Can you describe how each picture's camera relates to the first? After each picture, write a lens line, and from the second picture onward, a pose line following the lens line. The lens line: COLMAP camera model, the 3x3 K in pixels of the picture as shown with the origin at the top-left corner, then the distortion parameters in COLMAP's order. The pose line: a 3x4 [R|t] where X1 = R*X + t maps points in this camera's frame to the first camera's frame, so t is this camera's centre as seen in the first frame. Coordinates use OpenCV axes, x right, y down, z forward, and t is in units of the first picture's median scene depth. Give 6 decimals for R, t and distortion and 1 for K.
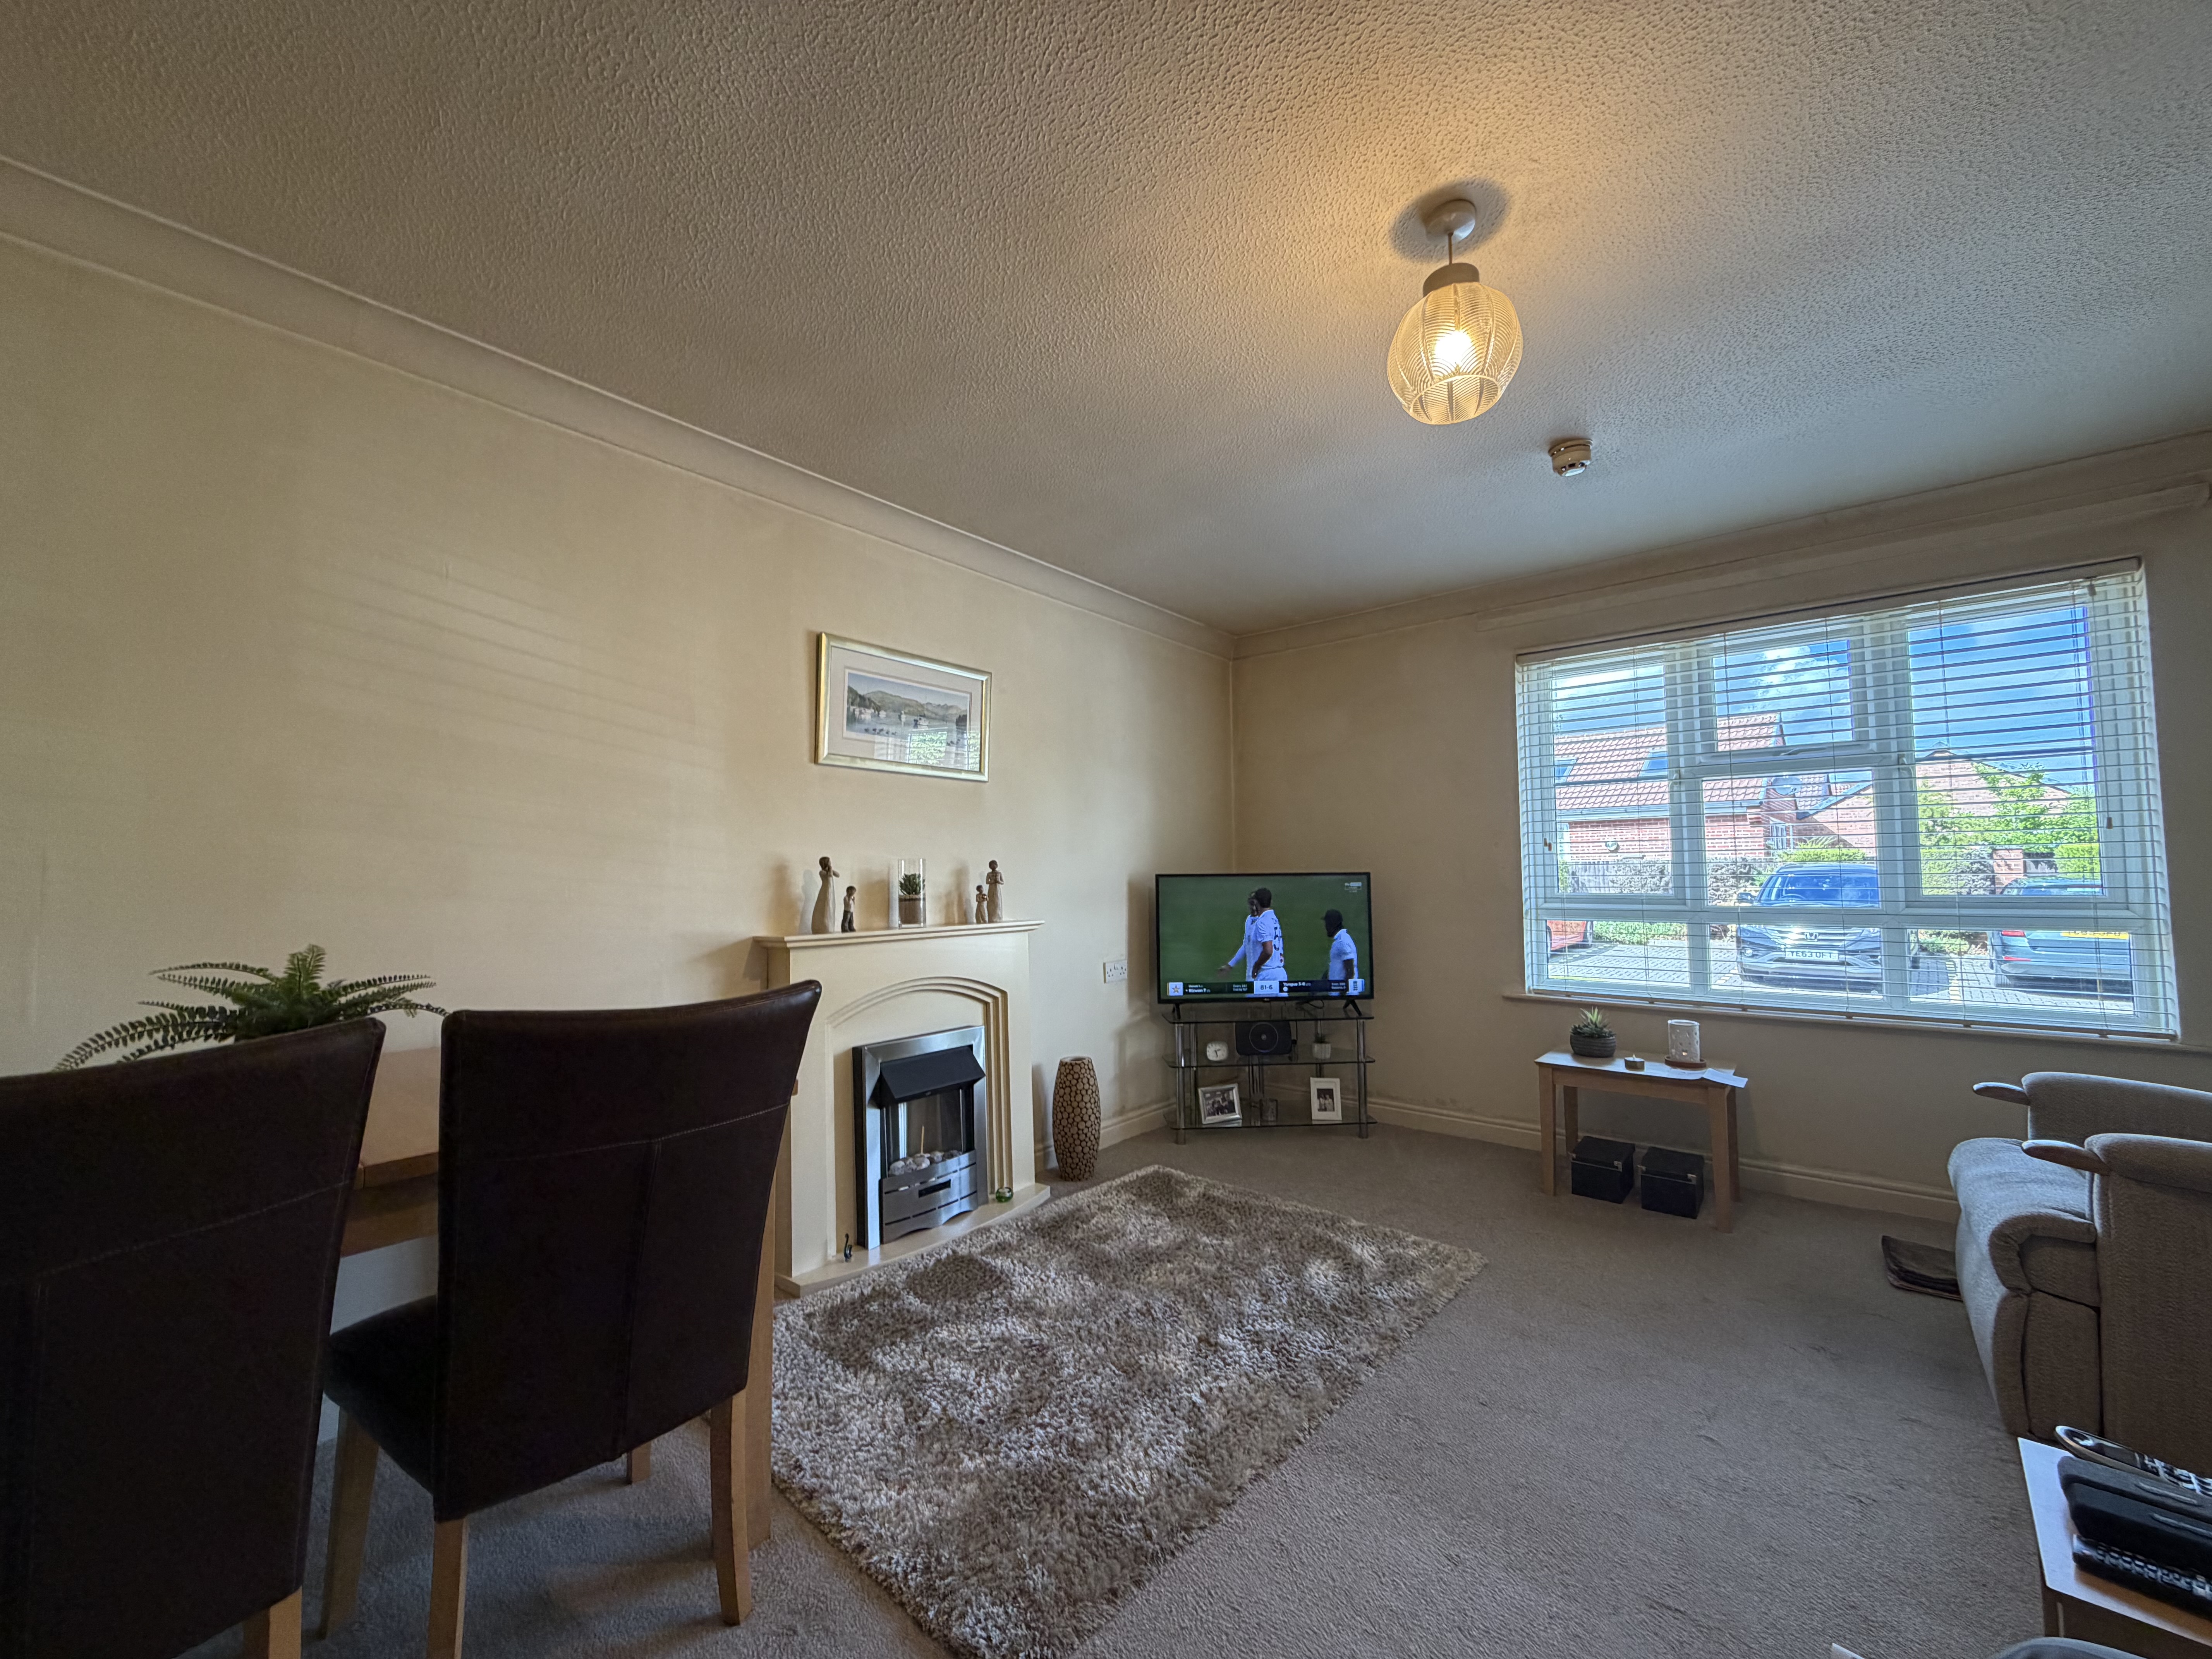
lens RADIAL K [[877.0, 0, 1103.0], [0, 877.0, 833.5], [0, 0, 1]] dist [-0.004390, -0.000037]
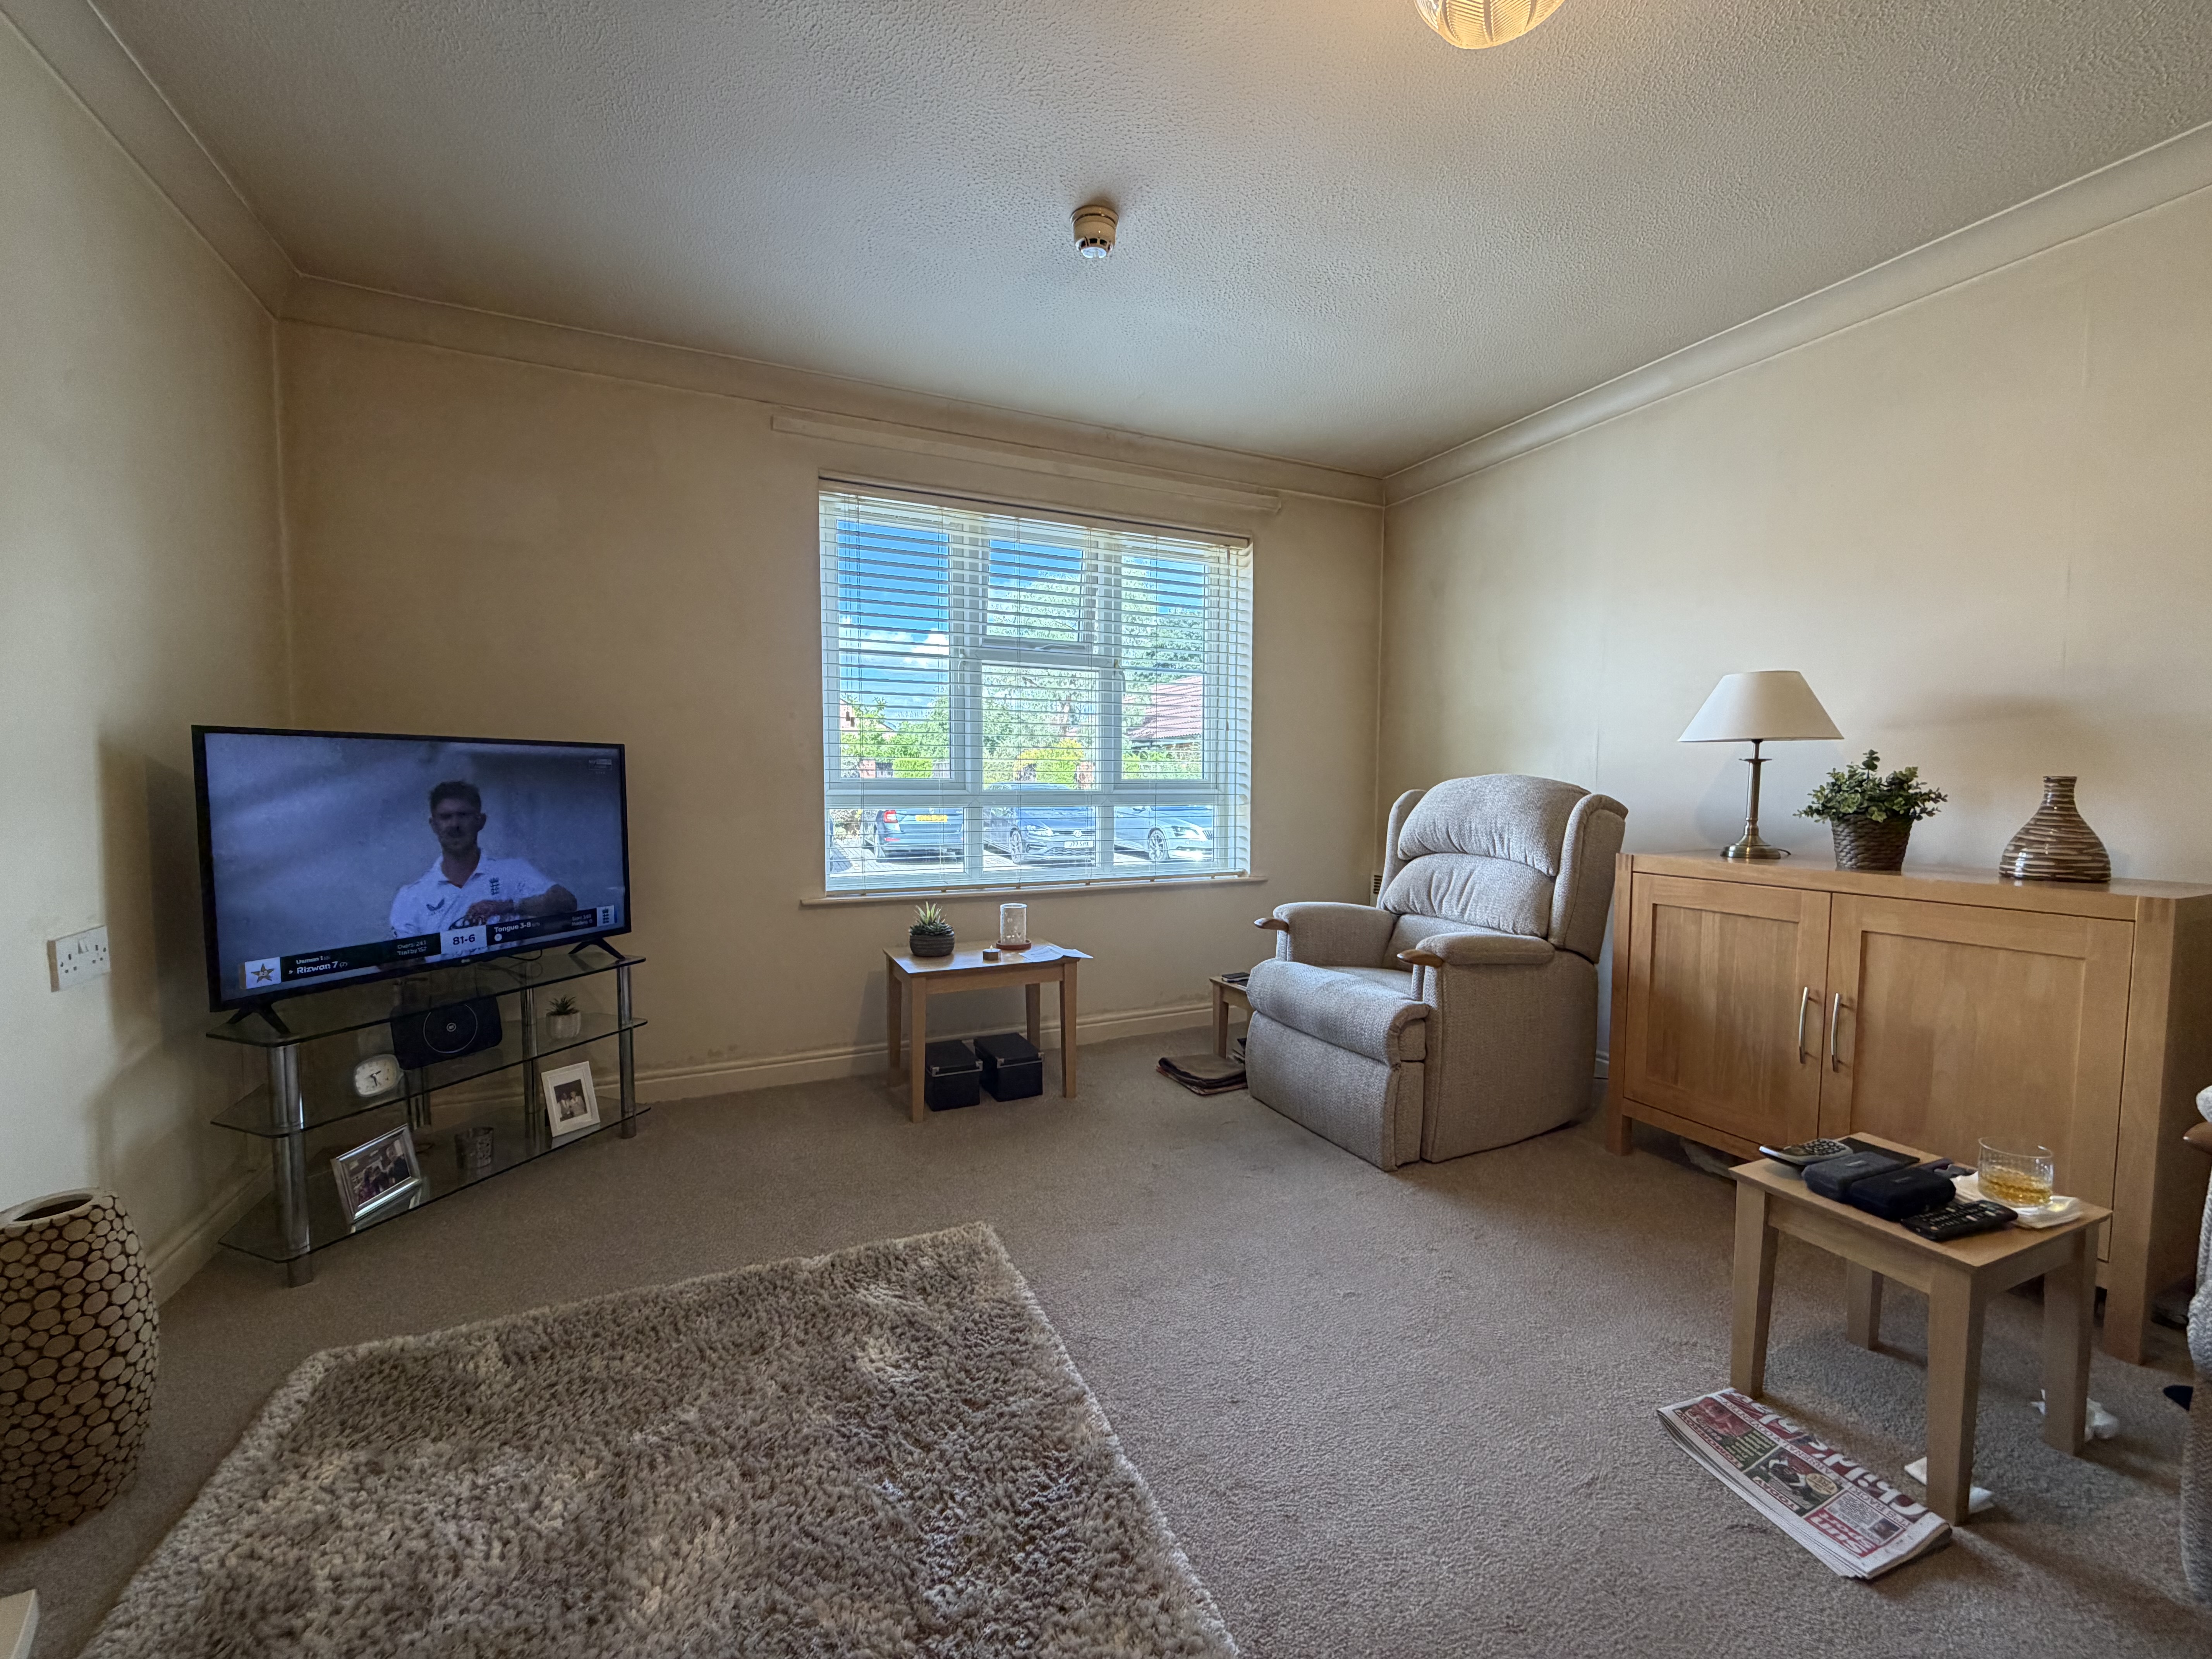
lens RADIAL K [[877.0, 0, 1107.0], [0, 877.0, 833.7], [0, 0, 1]] dist [-0.004390, -0.000037]
pose [[0.420767, -0.047559, 0.905921, -0.155806], [-0.051624, 0.995751, 0.076252, 0.045810], [-0.905699, -0.078852, 0.416524, 0.421059]]
